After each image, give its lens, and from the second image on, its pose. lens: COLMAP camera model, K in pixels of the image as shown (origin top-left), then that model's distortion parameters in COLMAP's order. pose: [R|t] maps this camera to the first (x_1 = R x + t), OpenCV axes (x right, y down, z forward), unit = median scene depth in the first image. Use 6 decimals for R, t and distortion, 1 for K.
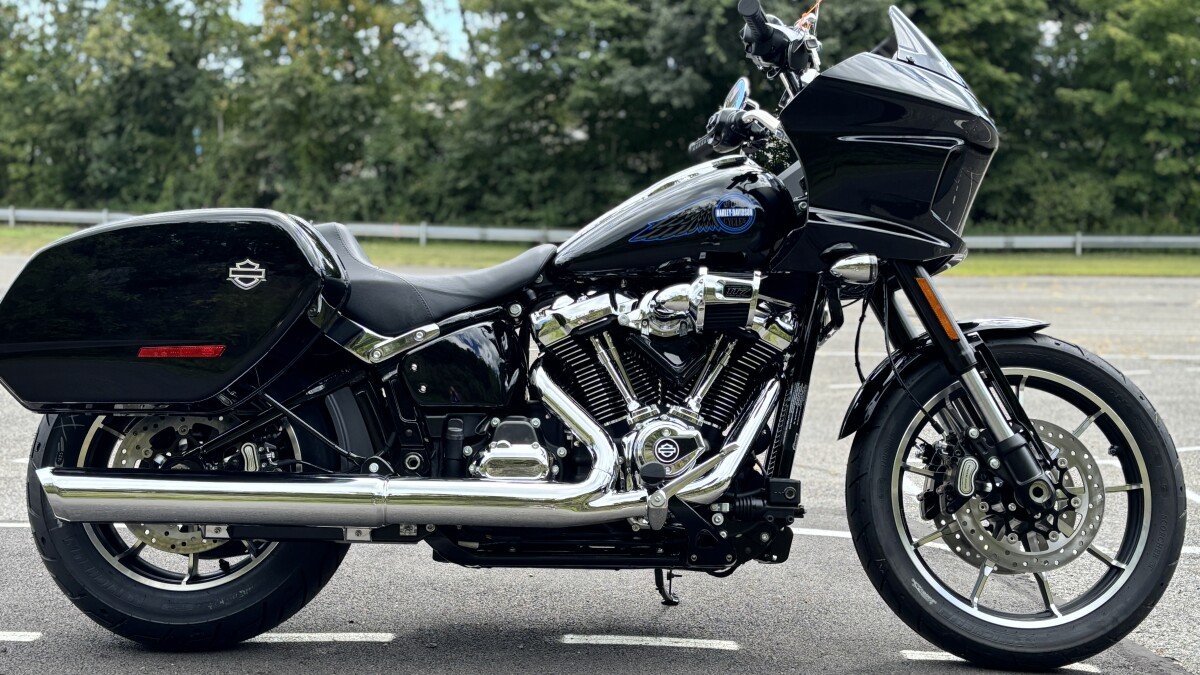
lens RADIAL K [[1548.2, 0, 600.0], [0, 1548.2, 337.5], [0, 0, 1]] dist [0.014307, -0.020375]
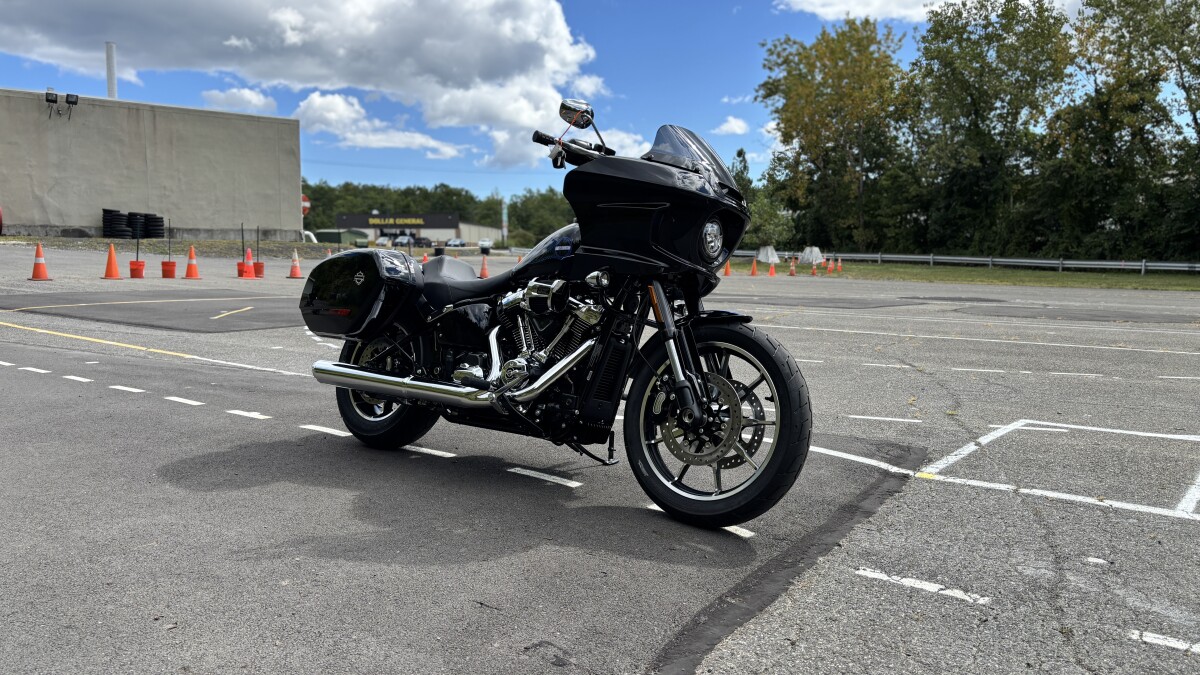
lens RADIAL K [[906.4, 0, 600.0], [0, 906.4, 337.5], [0, 0, 1]] dist [-0.000741, -0.001208]
pose [[0.748964, 0.046175, -0.661000, 0.825293], [-0.040296, 0.998897, 0.024121, -0.002301], [0.661384, 0.008570, 0.749998, 0.221866]]
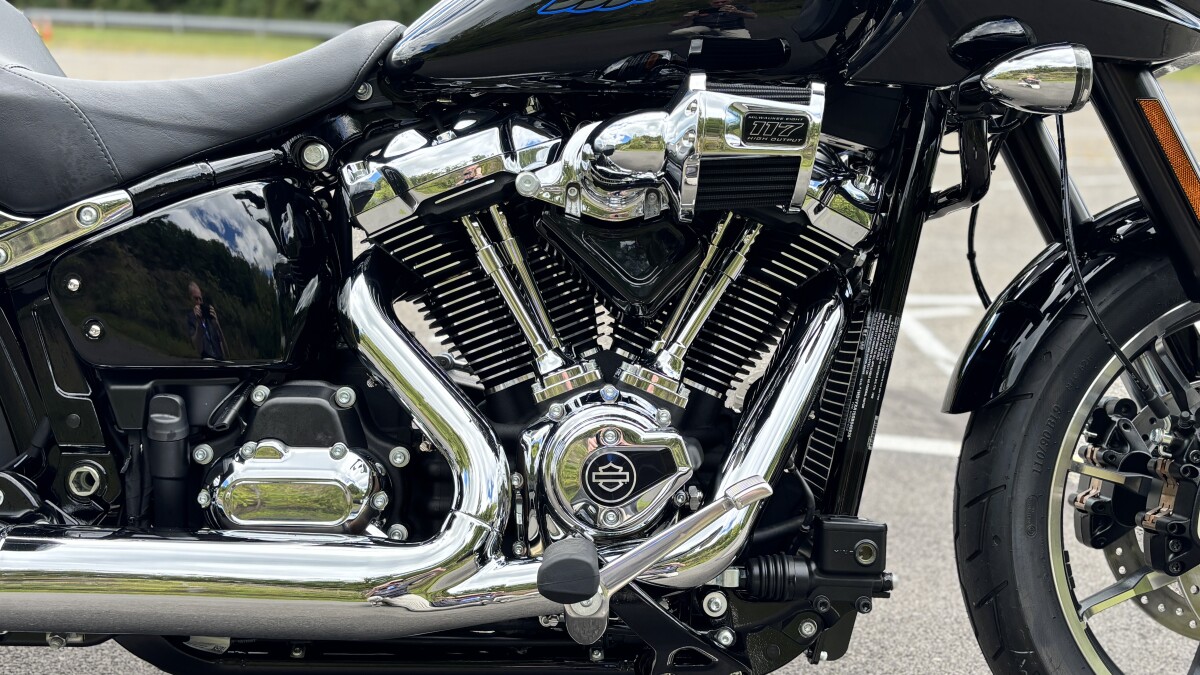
lens RADIAL K [[1166.4, 0, 600.0], [0, 1166.4, 337.5], [0, 0, 1]] dist [0.047984, -0.012443]
pose [[0.999947, 0.010177, 0.001708, 0.037009], [-0.010318, 0.983515, 0.180531, -0.029903], [0.000158, -0.180539, 0.983568, 0.629429]]
